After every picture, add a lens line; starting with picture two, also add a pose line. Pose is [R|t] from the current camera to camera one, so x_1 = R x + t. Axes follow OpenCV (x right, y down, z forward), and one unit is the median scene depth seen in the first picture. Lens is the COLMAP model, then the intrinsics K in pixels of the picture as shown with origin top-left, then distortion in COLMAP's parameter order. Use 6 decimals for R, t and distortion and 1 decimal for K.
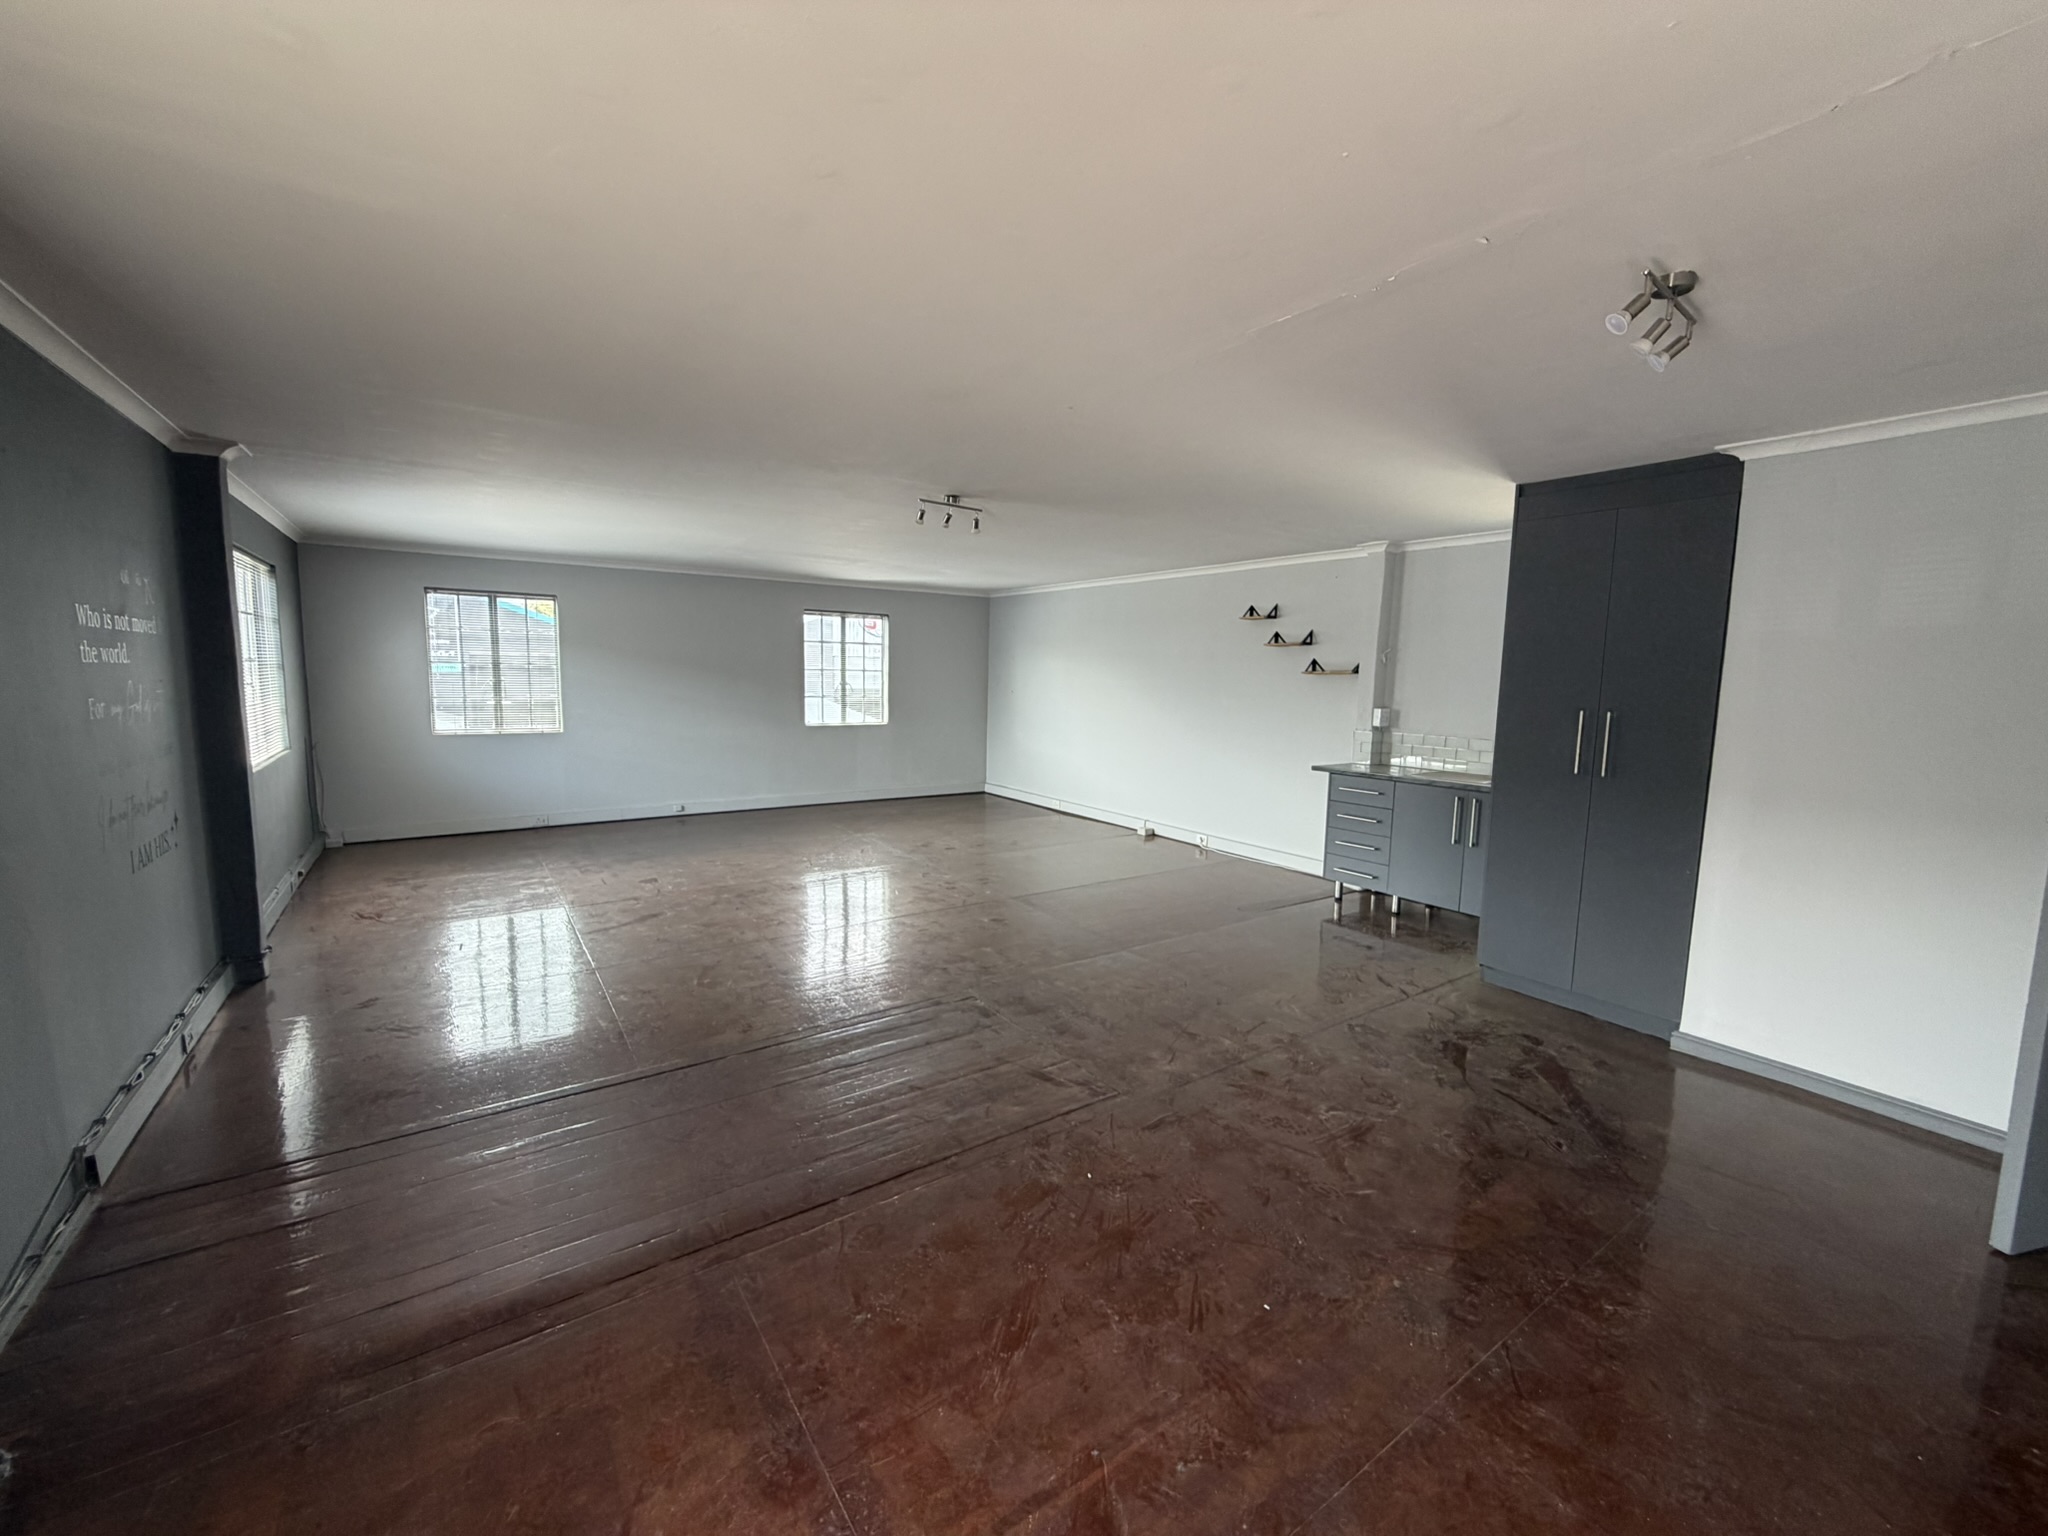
lens RADIAL K [[815.7, 0, 1018.4], [0, 815.7, 765.8], [0, 0, 1]] dist [0.002338, 0.000396]
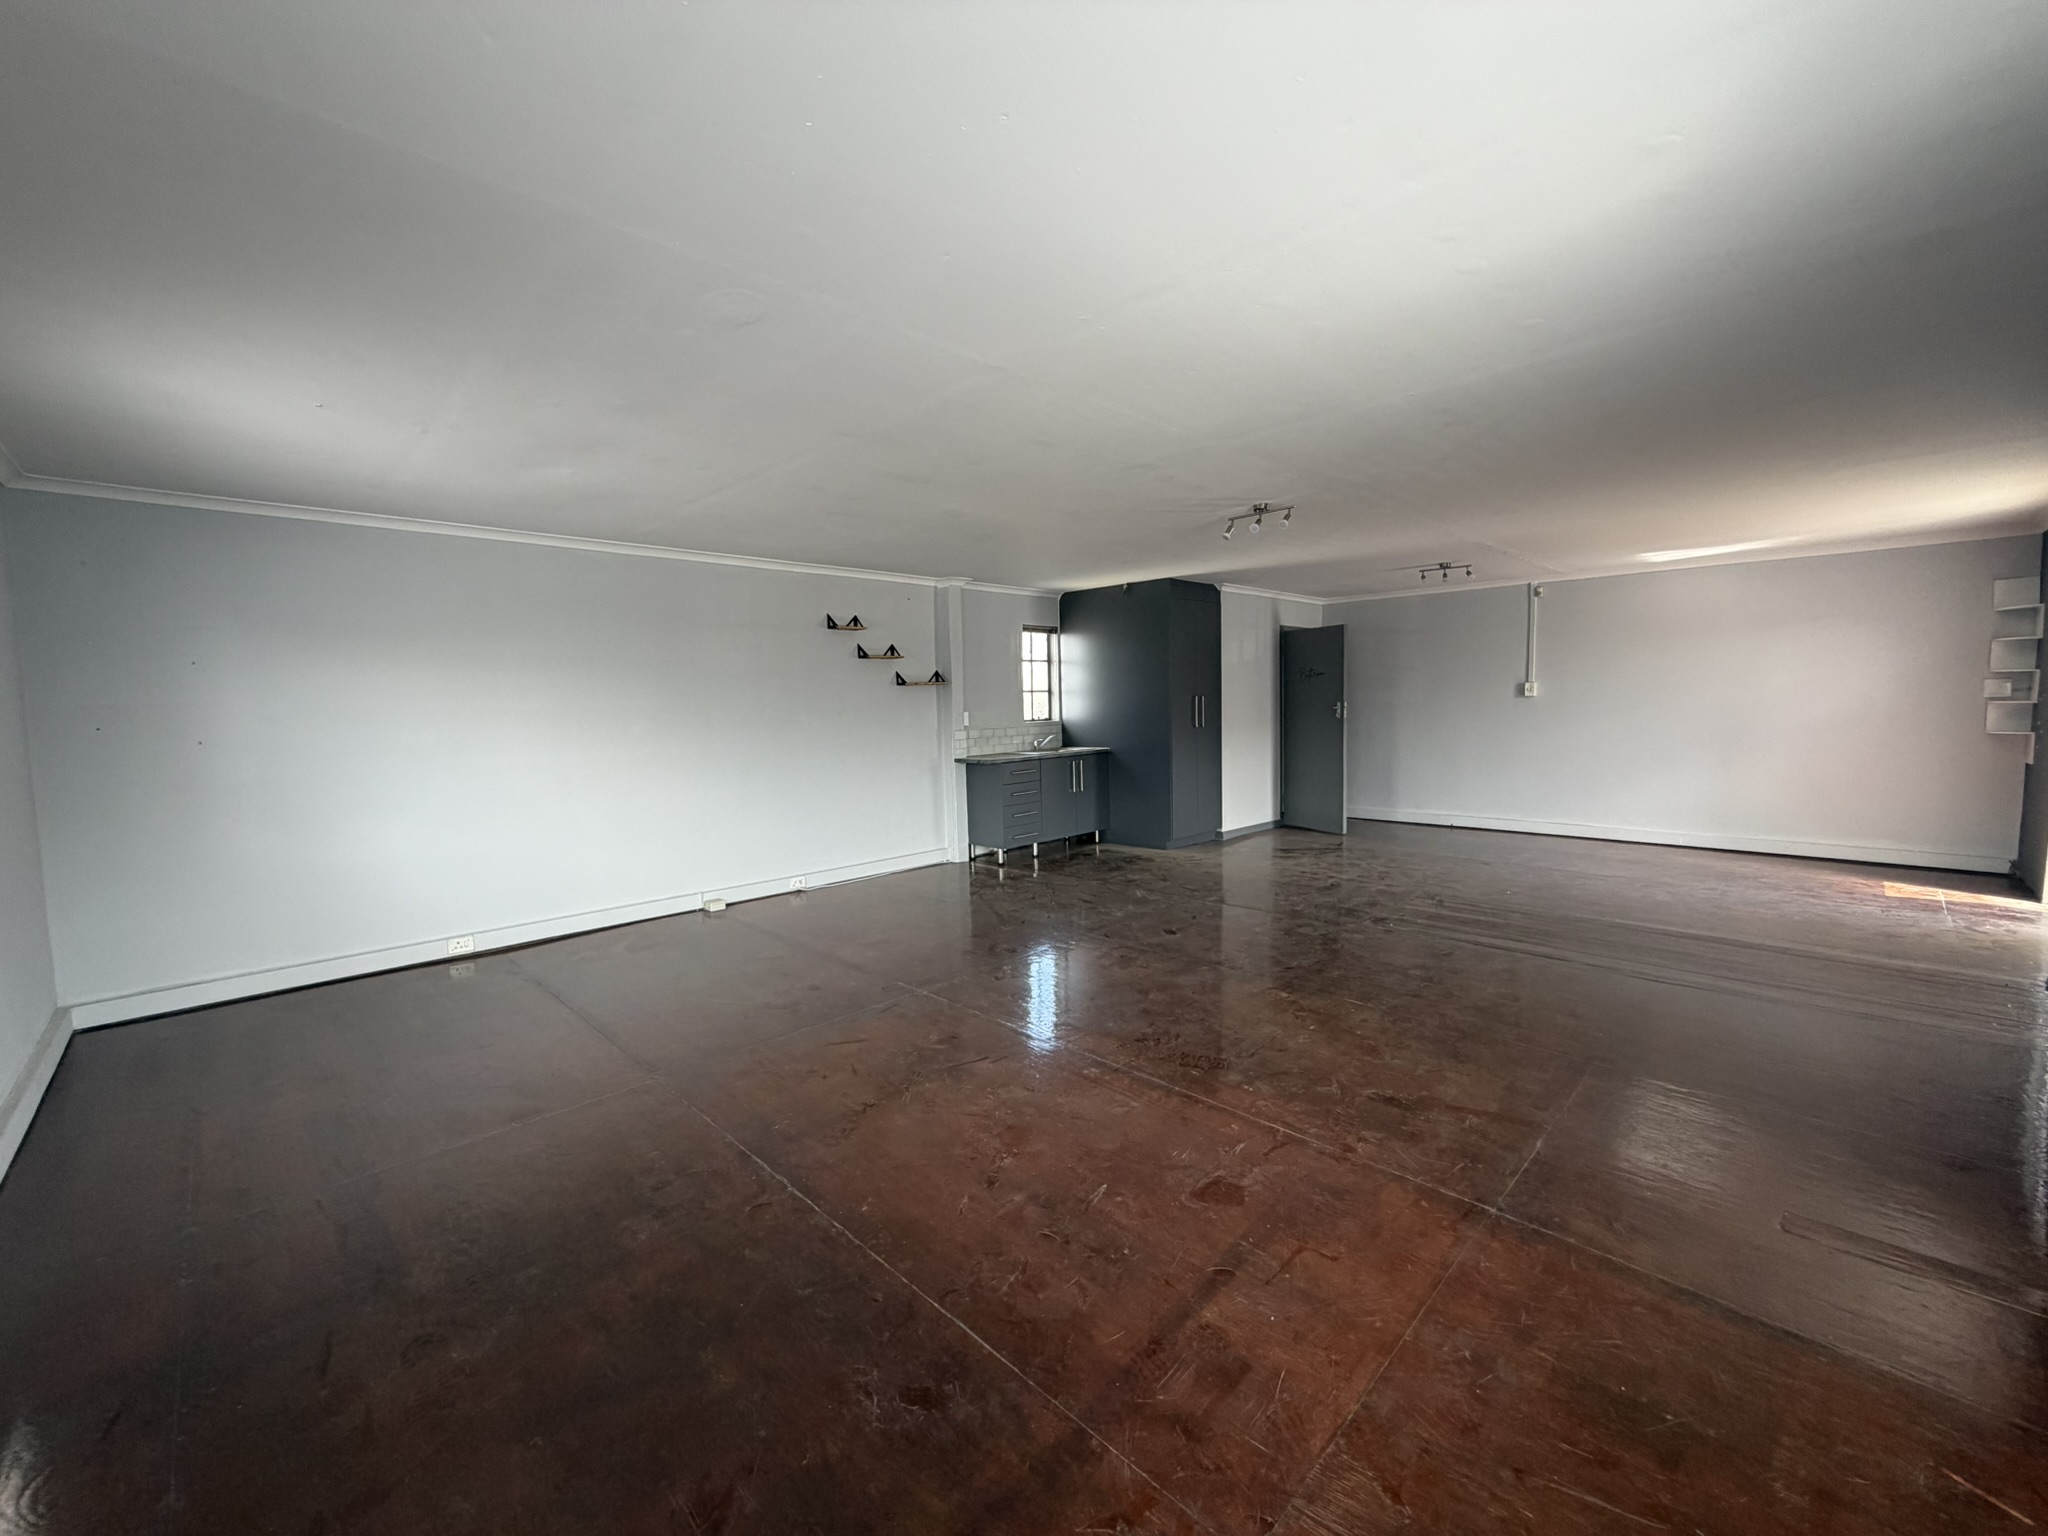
lens RADIAL K [[815.7, 0, 1018.4], [0, 815.7, 765.8], [0, 0, 1]] dist [0.002338, 0.000396]
pose [[-0.163276, -0.093433, 0.982146, -0.802758], [0.134866, 0.984046, 0.116035, -0.122694], [-0.977319, 0.151404, -0.148070, 1.117603]]
